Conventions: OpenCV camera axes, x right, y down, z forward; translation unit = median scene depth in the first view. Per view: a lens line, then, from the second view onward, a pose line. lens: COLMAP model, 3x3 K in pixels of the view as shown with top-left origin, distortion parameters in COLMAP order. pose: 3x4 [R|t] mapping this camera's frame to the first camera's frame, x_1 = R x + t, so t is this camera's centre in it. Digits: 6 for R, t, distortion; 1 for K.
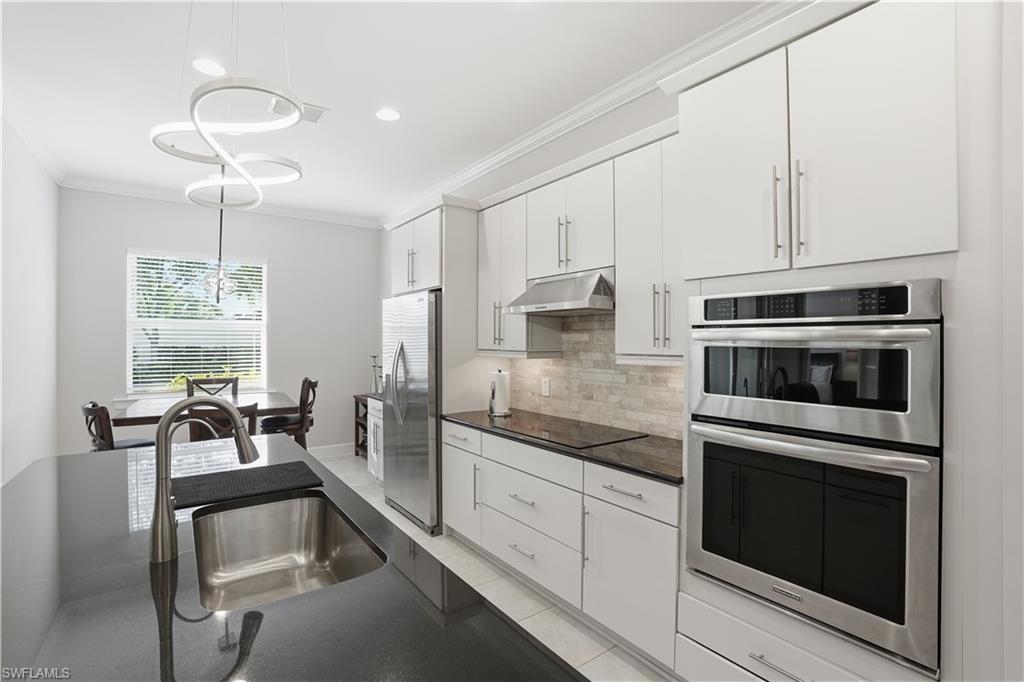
lens RADIAL K [[472.5, 0, 516.4], [0, 472.5, 339.4], [0, 0, 1]] dist [-0.067151, 0.025474]
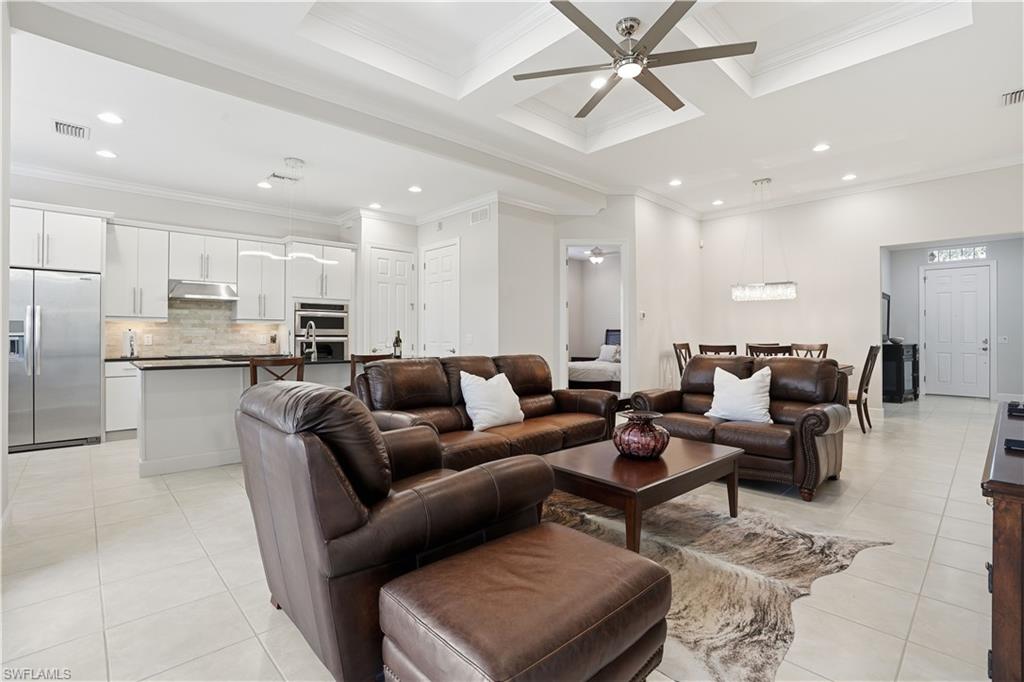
lens RADIAL K [[471.1, 0, 513.5], [0, 471.1, 334.6], [0, 0, 1]] dist [-0.066116, 0.021222]
pose [[-0.110409, 0.003382, 0.993881, -1.986589], [-0.000060, 0.999994, -0.003409, 0.101318], [-0.993886, -0.000436, -0.110408, -0.147464]]
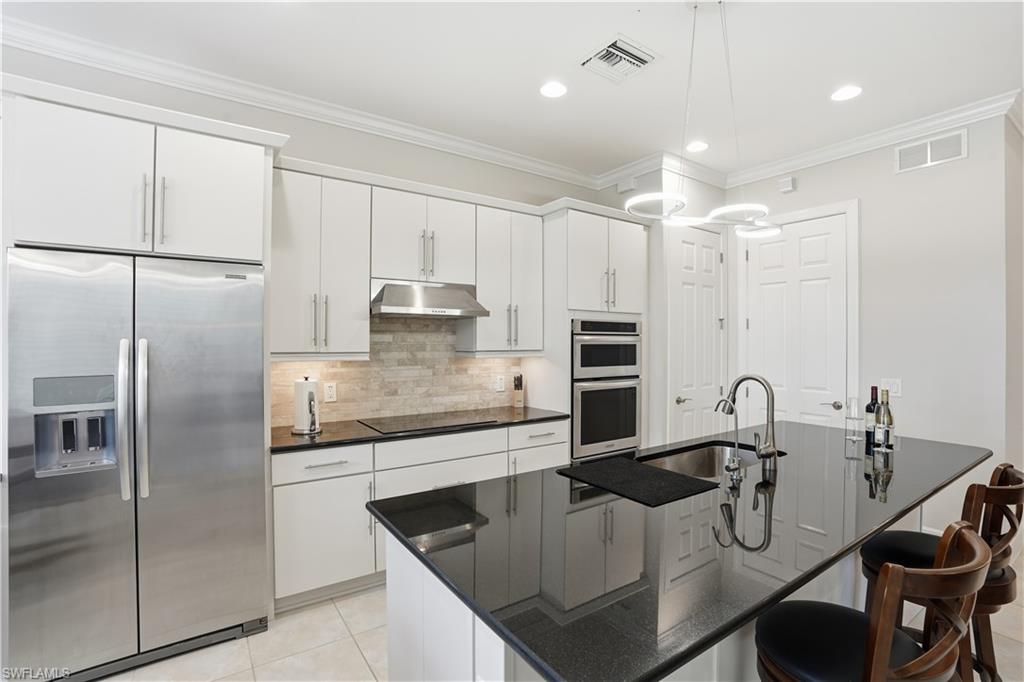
lens RADIAL K [[472.5, 0, 516.4], [0, 472.5, 339.4], [0, 0, 1]] dist [-0.067151, 0.025474]
pose [[0.035406, 0.002154, 0.999371, -0.957325], [-0.003379, 0.999992, -0.002036, -0.000081], [-0.999367, -0.003305, 0.035413, 0.706621]]
